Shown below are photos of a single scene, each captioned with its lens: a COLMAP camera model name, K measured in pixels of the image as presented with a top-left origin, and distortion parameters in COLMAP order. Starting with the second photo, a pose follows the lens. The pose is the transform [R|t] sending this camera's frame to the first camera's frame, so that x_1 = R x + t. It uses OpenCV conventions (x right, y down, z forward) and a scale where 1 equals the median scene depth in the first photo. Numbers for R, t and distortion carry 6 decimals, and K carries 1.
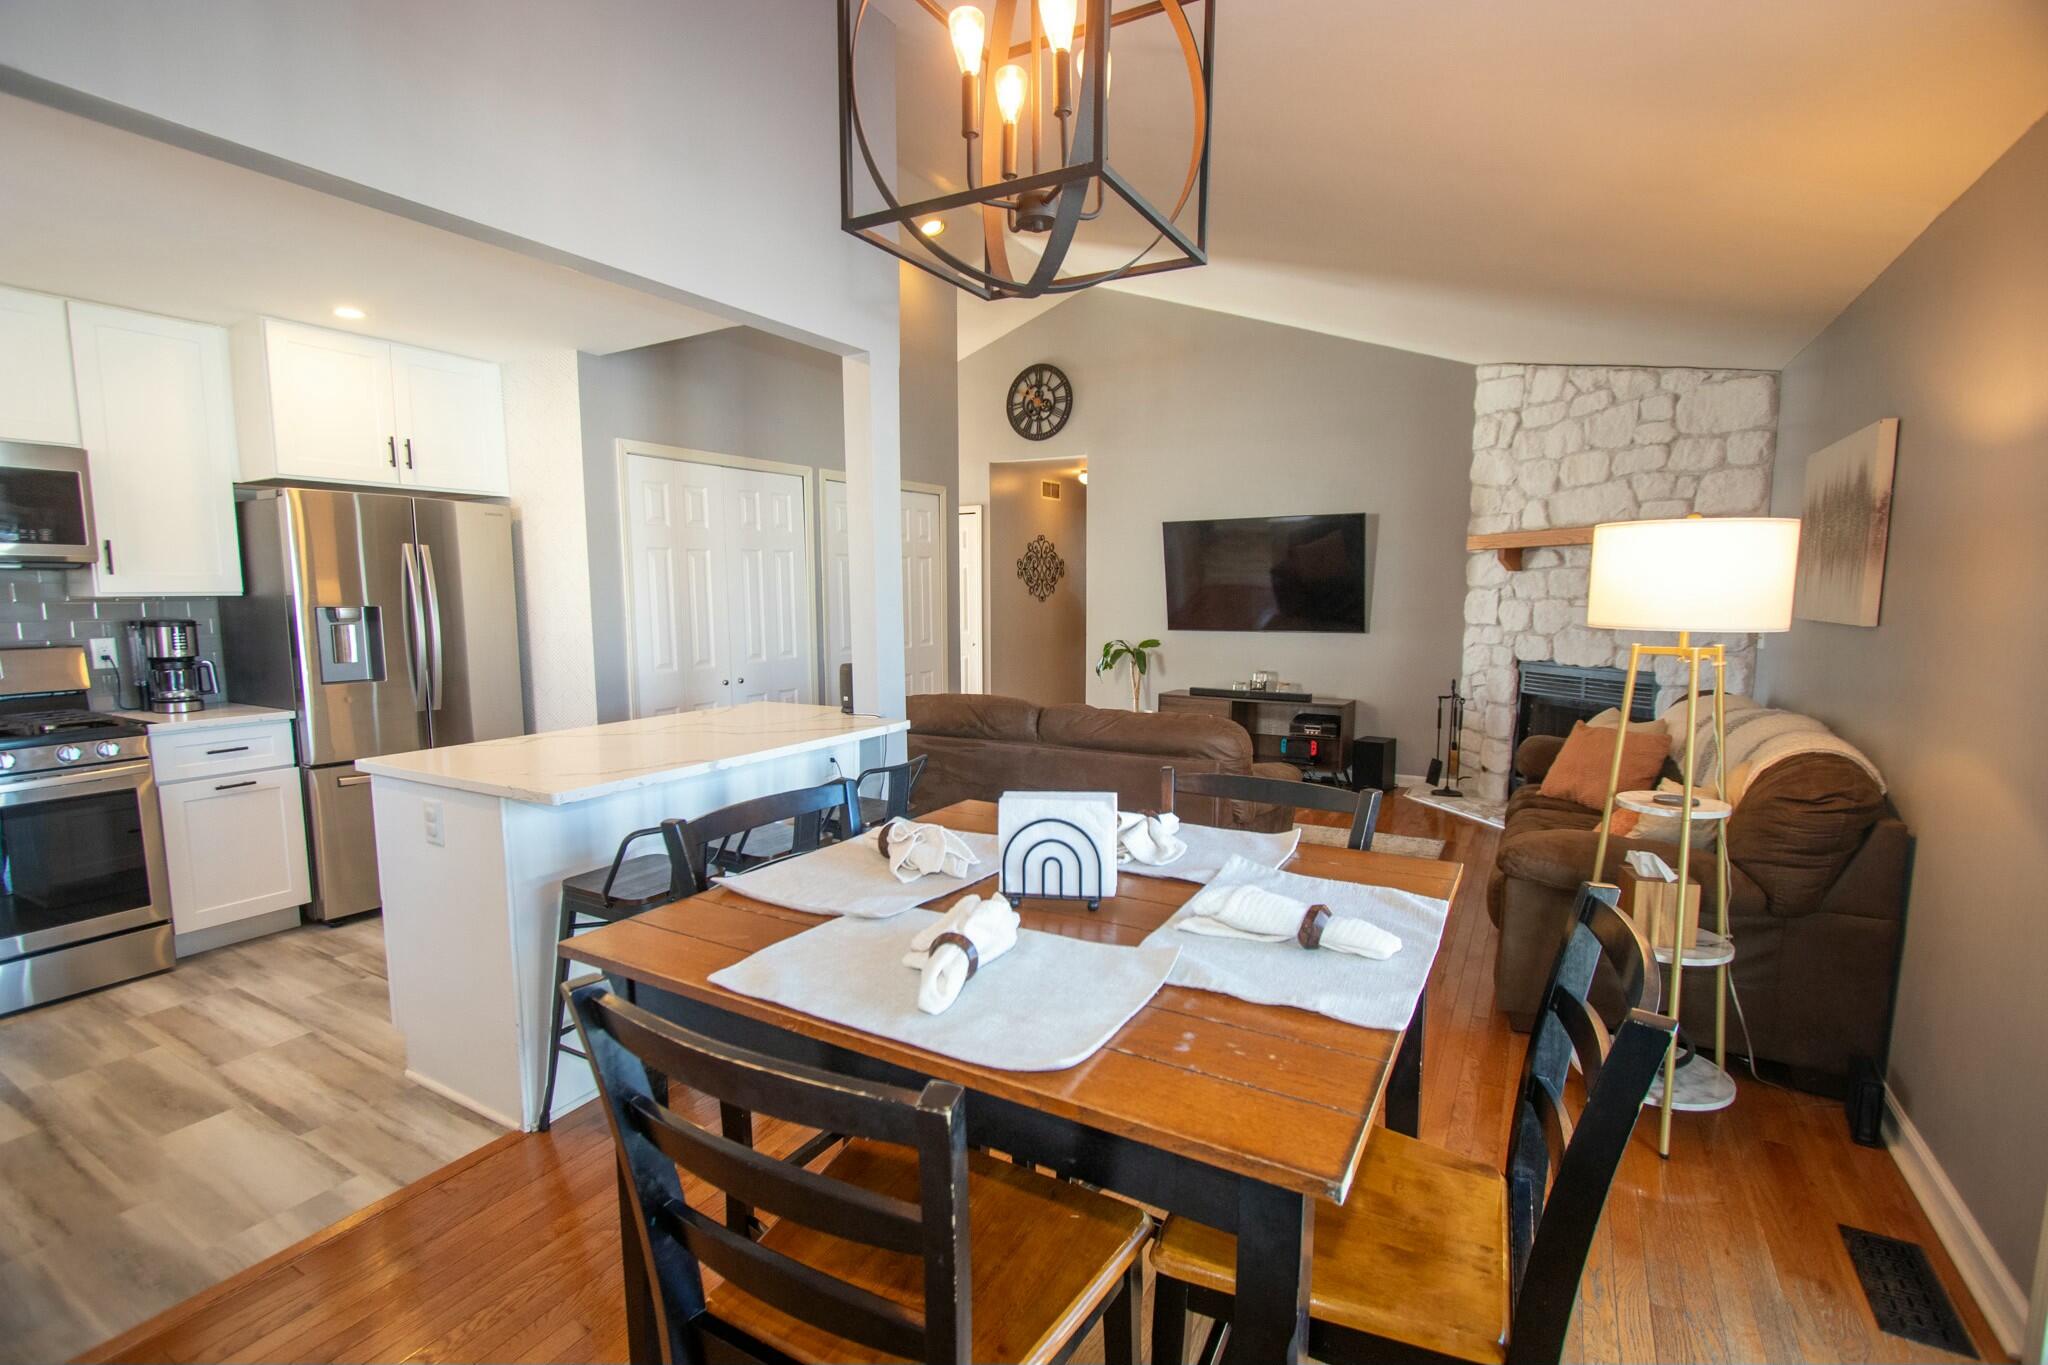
lens RADIAL K [[944.8, 0, 1019.7], [0, 944.8, 707.7], [0, 0, 1]] dist [-0.013249, -0.000234]
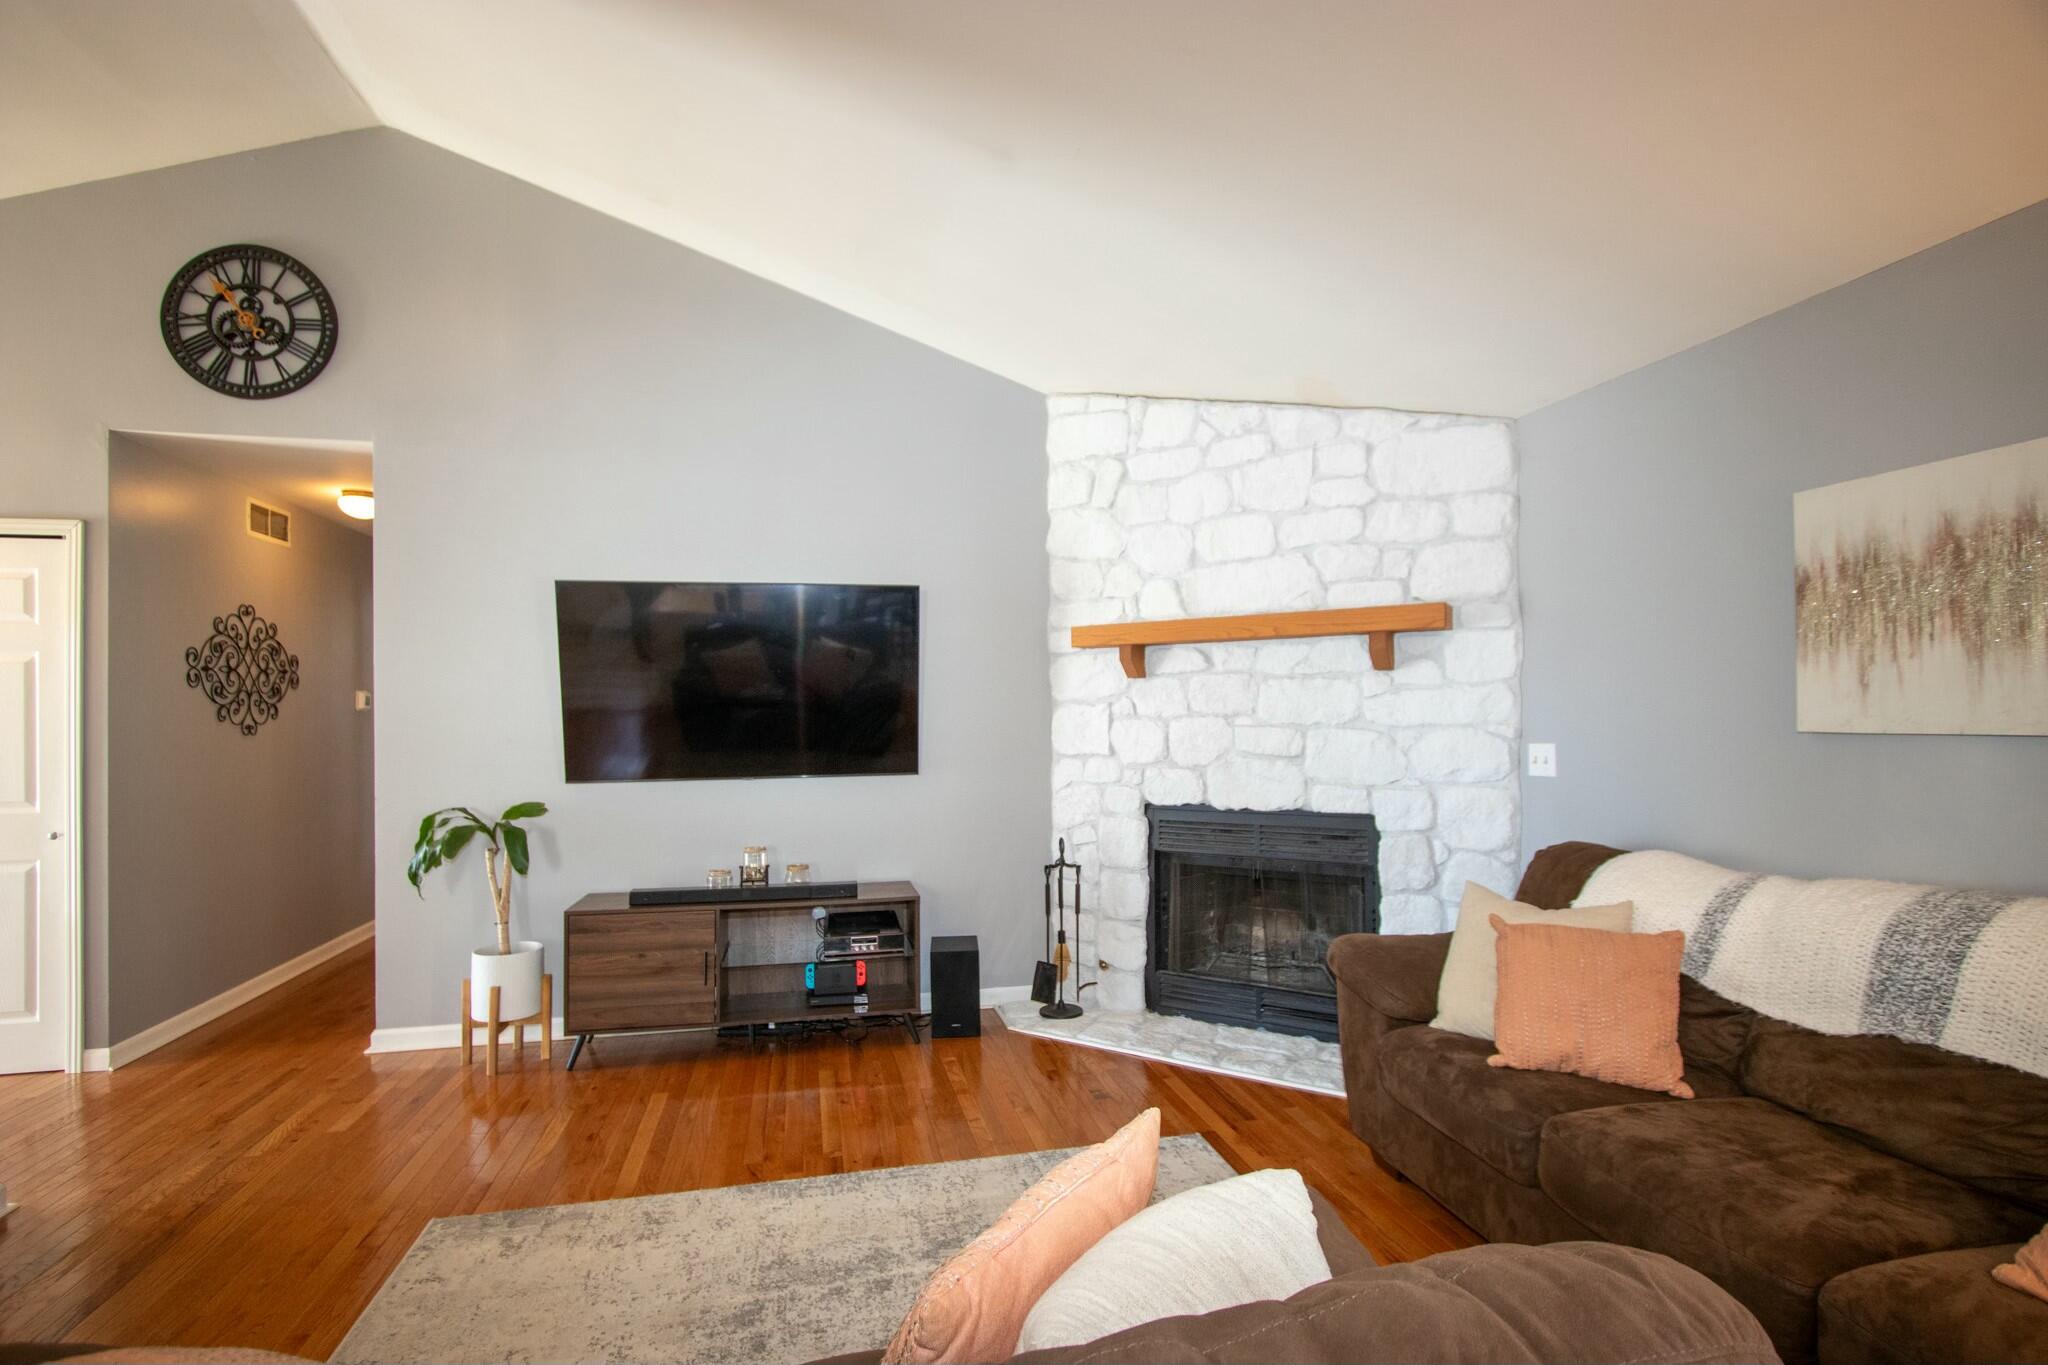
lens RADIAL K [[944.8, 0, 1019.7], [0, 944.8, 707.7], [0, 0, 1]] dist [-0.013249, -0.000234]
pose [[0.737837, 0.001388, 0.674977, -0.014317], [0.090712, 0.990722, -0.101197, -0.057237], [-0.668855, 0.135896, 0.730866, 0.523718]]
